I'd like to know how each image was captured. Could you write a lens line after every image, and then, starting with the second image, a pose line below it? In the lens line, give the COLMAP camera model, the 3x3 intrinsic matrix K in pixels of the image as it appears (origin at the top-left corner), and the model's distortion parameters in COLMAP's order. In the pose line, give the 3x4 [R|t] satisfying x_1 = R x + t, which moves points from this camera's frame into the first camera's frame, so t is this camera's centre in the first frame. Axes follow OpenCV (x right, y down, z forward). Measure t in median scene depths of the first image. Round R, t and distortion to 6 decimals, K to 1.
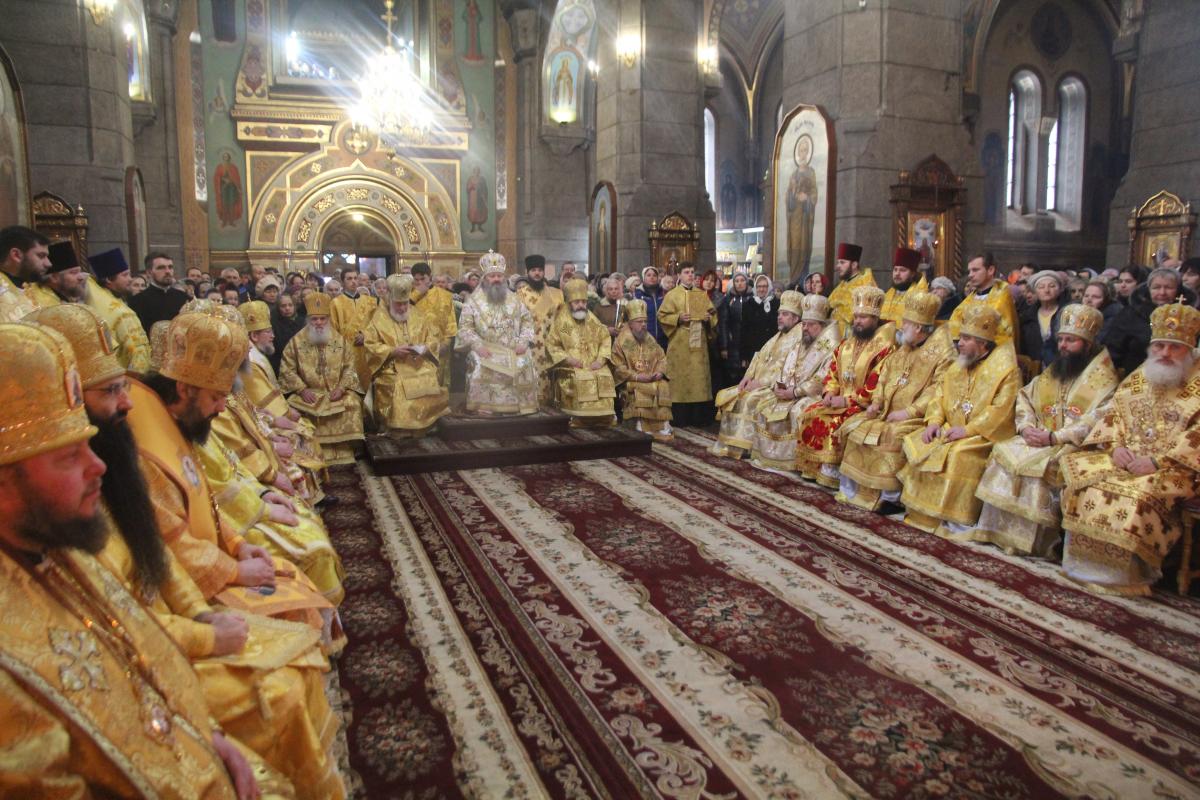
lens RADIAL K [[828.9, 0, 608.2], [0, 828.9, 385.2], [0, 0, 1]] dist [-0.115360, 0.077644]
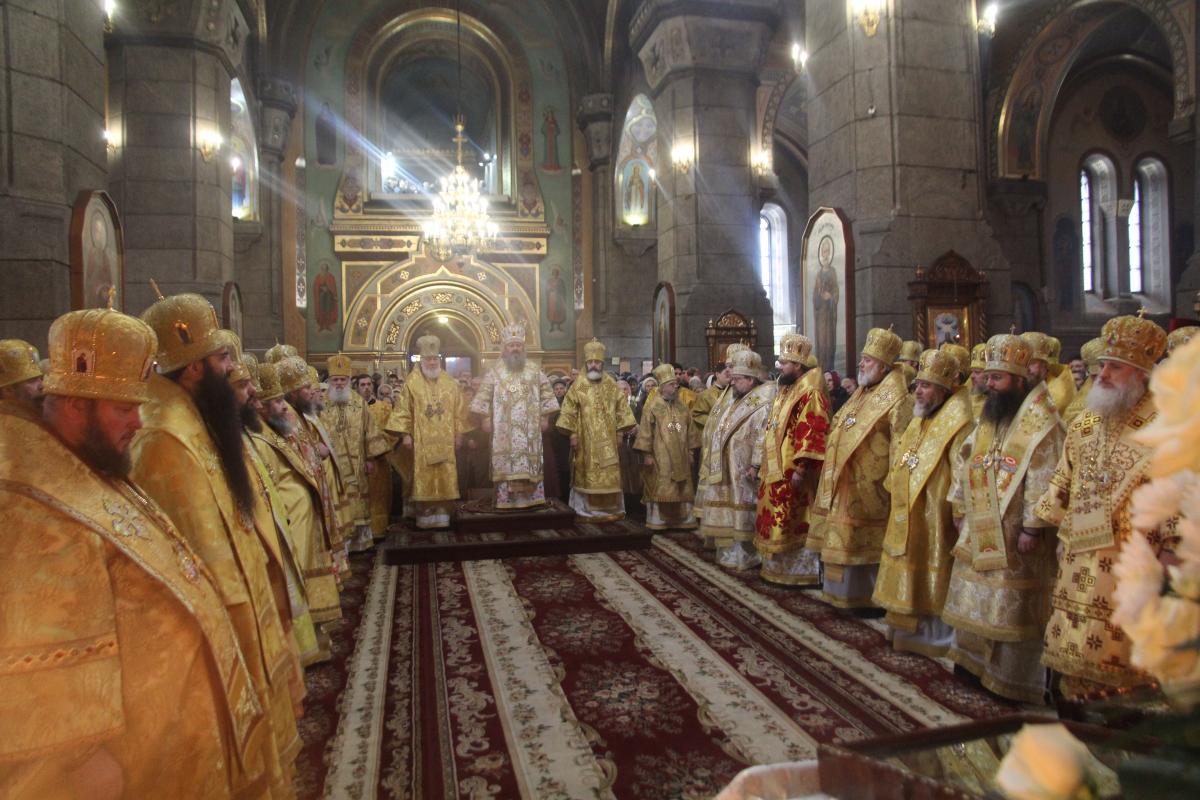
lens RADIAL K [[832.2, 0, 604.1], [0, 832.2, 384.8], [0, 0, 1]] dist [-0.119392, 0.084418]
pose [[0.990467, -0.015631, -0.136858, 0.063776], [0.000250, 0.993743, -0.111690, -0.002276], [0.137747, 0.110591, 0.984274, -0.026966]]
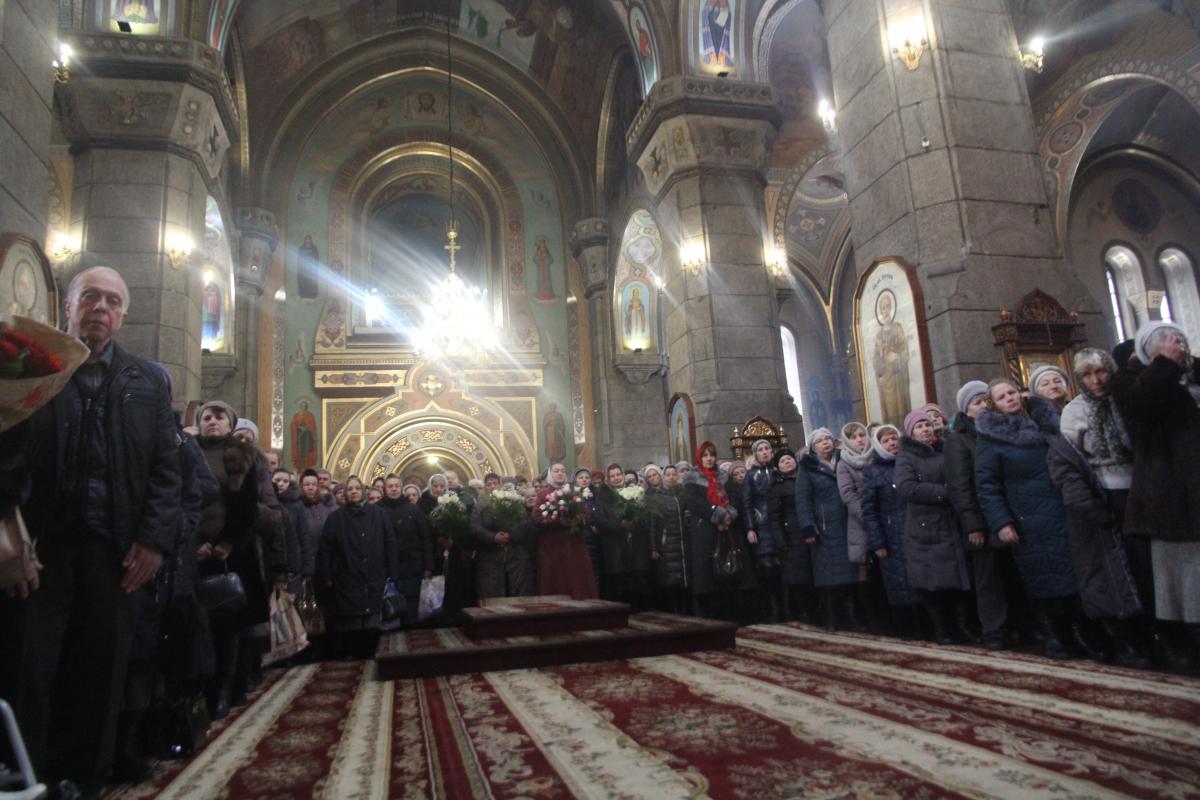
lens RADIAL K [[842.1, 0, 605.8], [0, 842.1, 379.7], [0, 0, 1]] dist [-0.114203, 0.088363]
pose [[0.990867, -0.082737, -0.106474, 0.015975], [0.045205, 0.947755, -0.315781, 0.039321], [0.127038, 0.308084, 0.942839, 0.079444]]
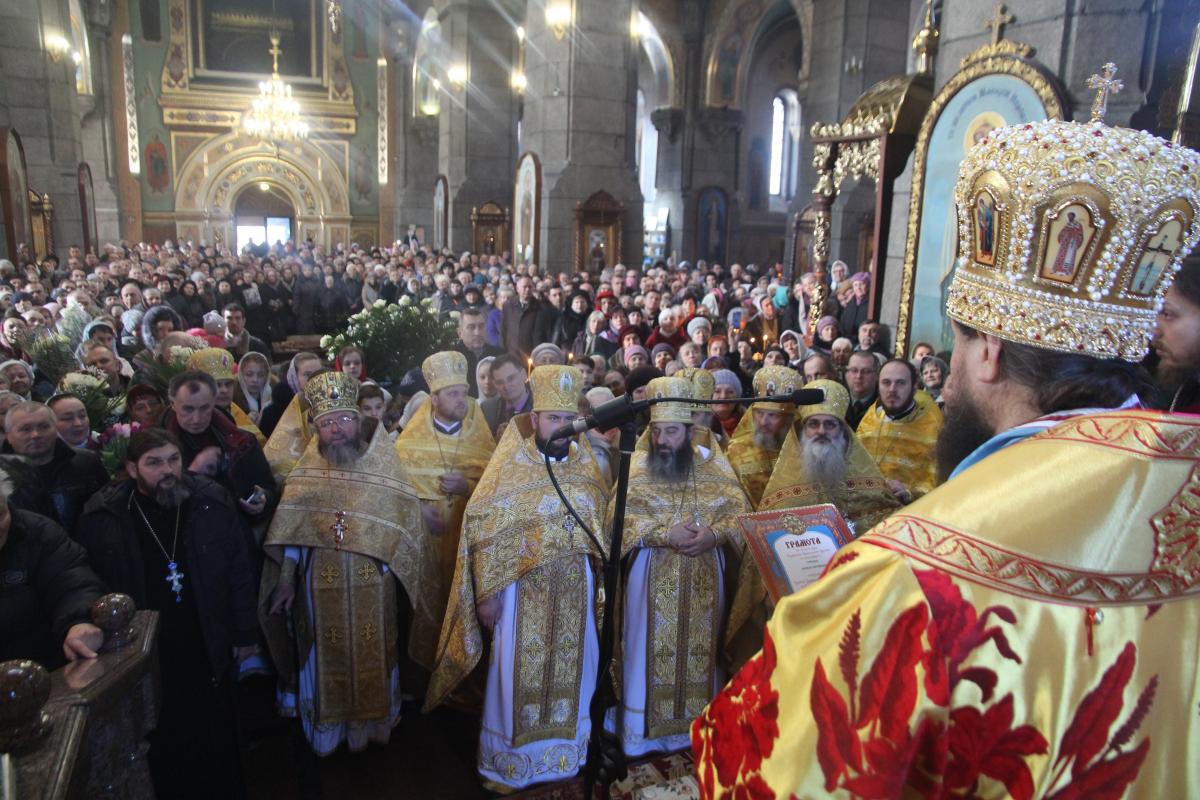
lens RADIAL K [[809.4, 0, 602.3], [0, 809.4, 383.9], [0, 0, 1]] dist [-0.115503, 0.067636]
pose [[0.997410, 0.018521, 0.069507, 0.177140], [-0.023907, 0.996707, 0.077480, -0.016541], [-0.067843, -0.078941, 0.994568, -0.349562]]
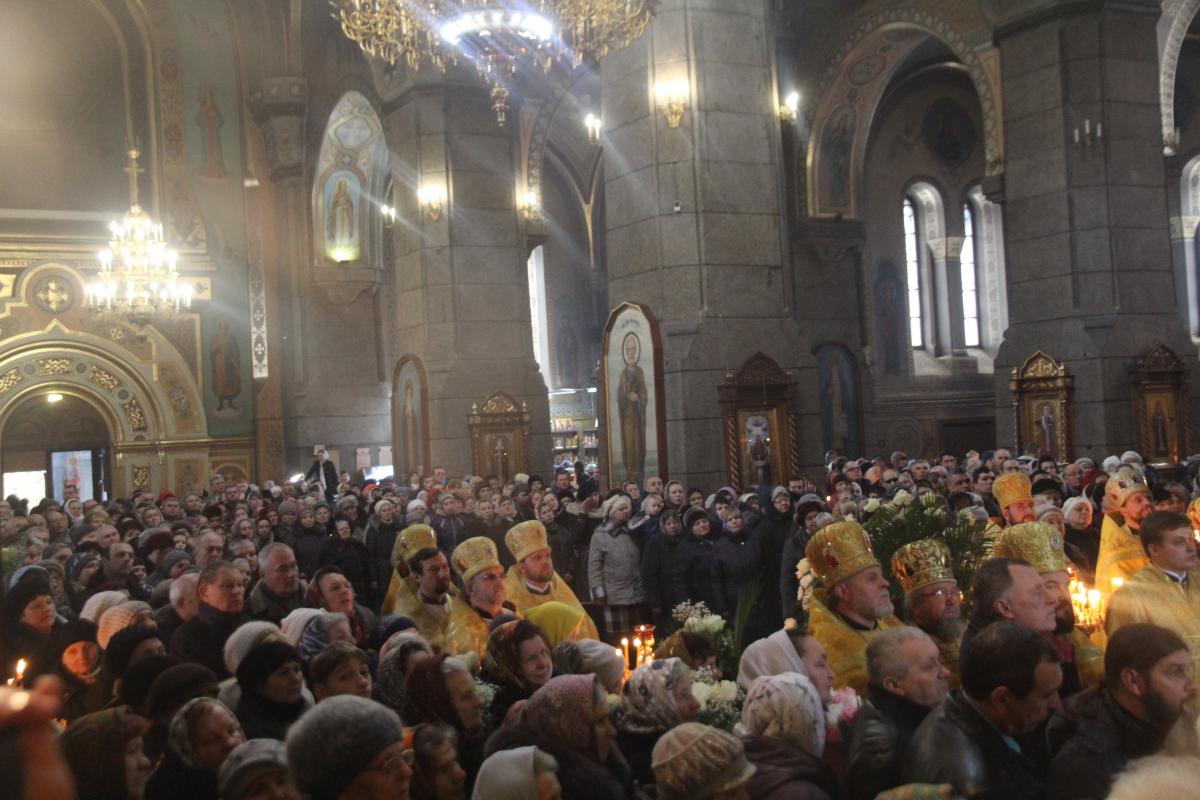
lens RADIAL K [[1400.8, 0, 594.9], [0, 1400.8, 386.3], [0, 0, 1]] dist [0.009280, 0.315416]
pose [[0.987656, -0.044677, 0.150135, -0.034115], [0.067173, 0.986660, -0.148290, -0.000696], [-0.141507, 0.156544, 0.977481, -0.382340]]
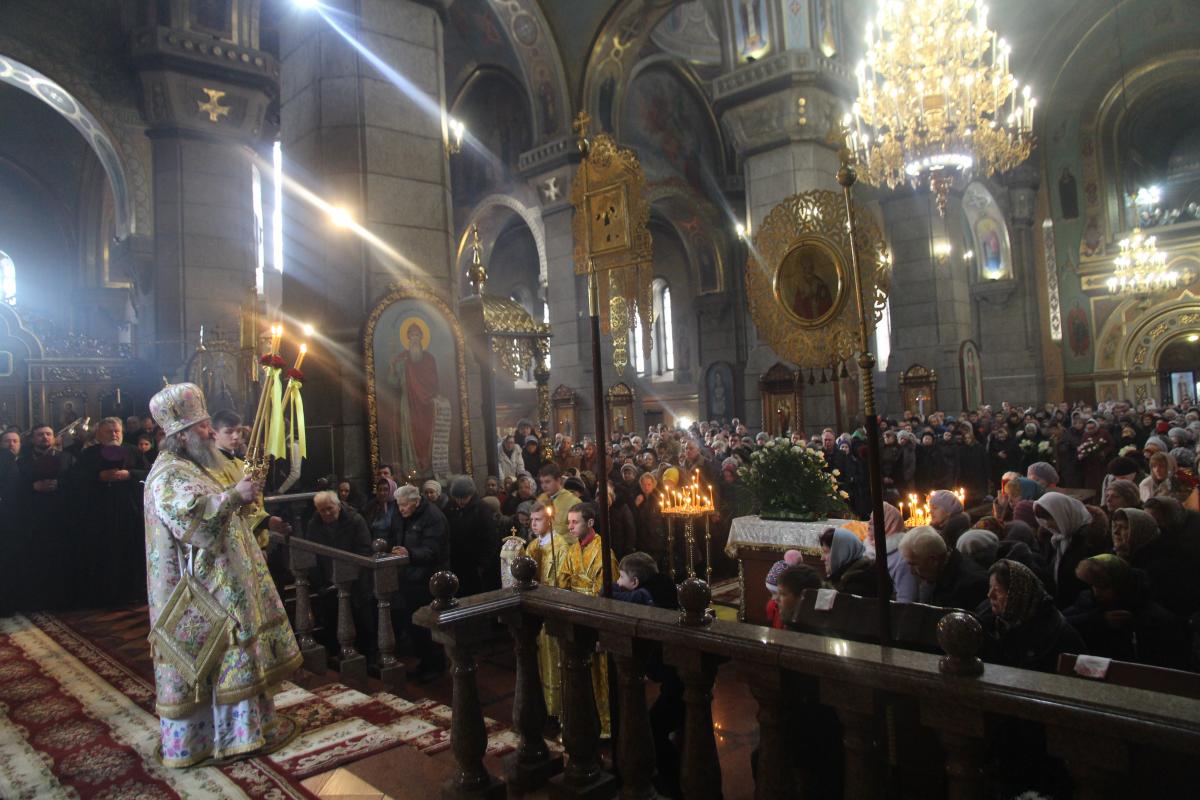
lens RADIAL K [[809.4, 0, 602.3], [0, 809.4, 383.9], [0, 0, 1]] dist [-0.115503, 0.067636]
pose [[0.402575, -0.048987, -0.914075, 0.491806], [-0.053356, 0.995614, -0.076856, -0.016437], [0.913830, 0.079712, 0.398196, -0.272046]]
